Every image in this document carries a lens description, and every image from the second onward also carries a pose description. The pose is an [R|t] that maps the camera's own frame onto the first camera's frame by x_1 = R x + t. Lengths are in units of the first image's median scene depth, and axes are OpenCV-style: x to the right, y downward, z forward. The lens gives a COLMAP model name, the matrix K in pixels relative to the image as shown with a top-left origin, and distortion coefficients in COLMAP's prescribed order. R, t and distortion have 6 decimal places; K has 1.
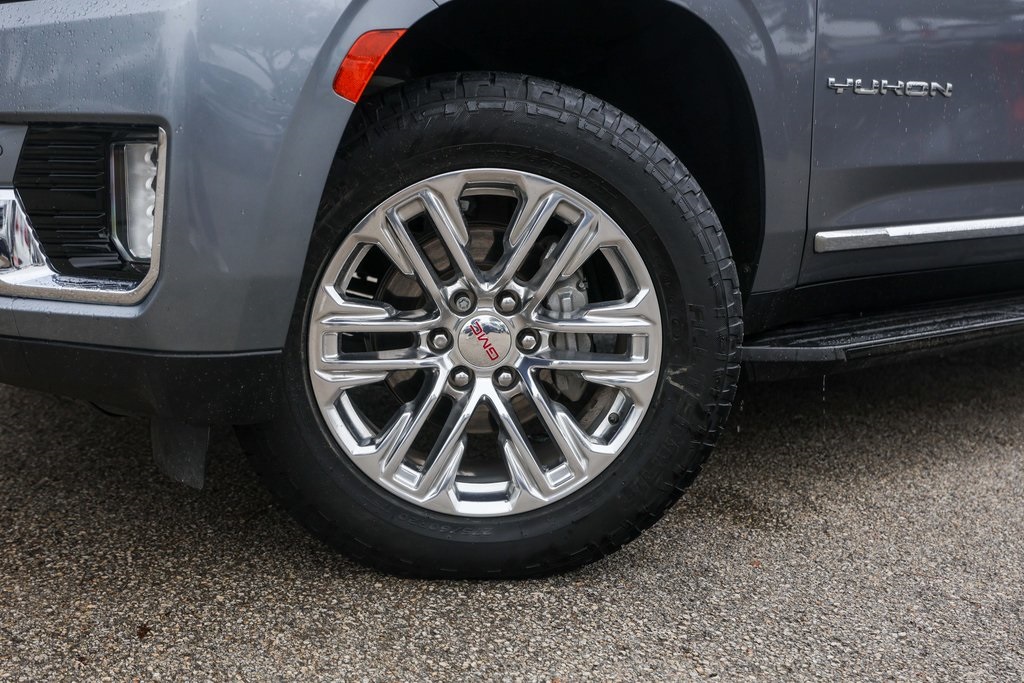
lens RADIAL K [[1373.2, 0, 487.7], [0, 1373.2, 353.7], [0, 0, 1]] dist [0.001109, 0.000000]
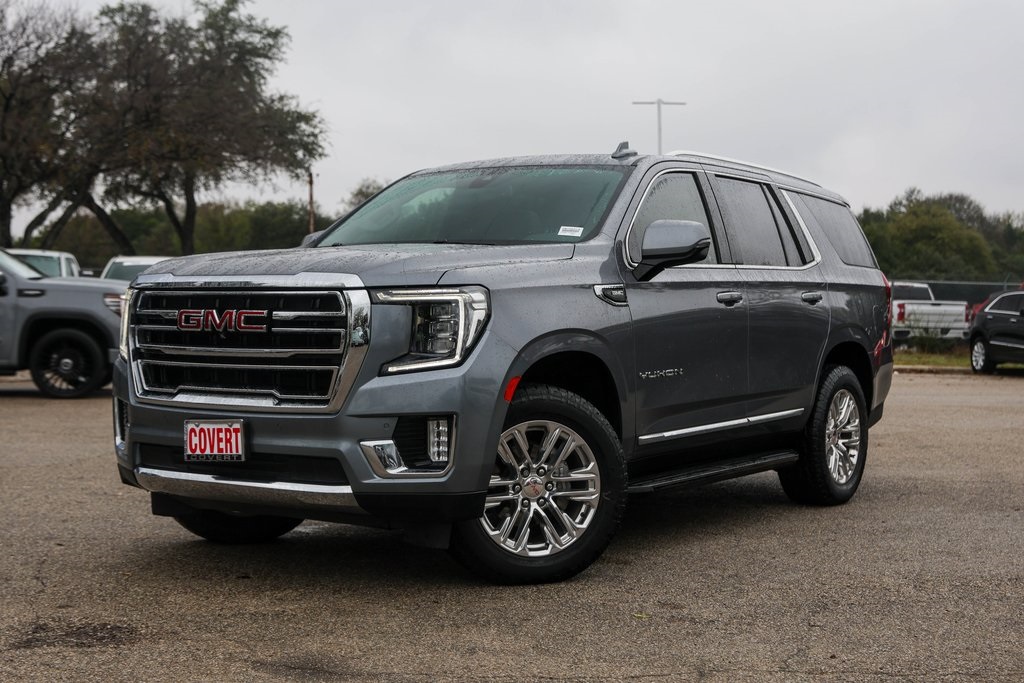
lens RADIAL K [[1565.3, 0, 513.1], [0, 1565.3, 338.4], [0, 0, 1]] dist [0.031686, 0.000000]
pose [[0.960221, -0.048698, 0.274961, -0.829495], [0.092008, 0.984865, -0.146883, 0.142924], [-0.263647, 0.166339, 0.950169, -1.812359]]
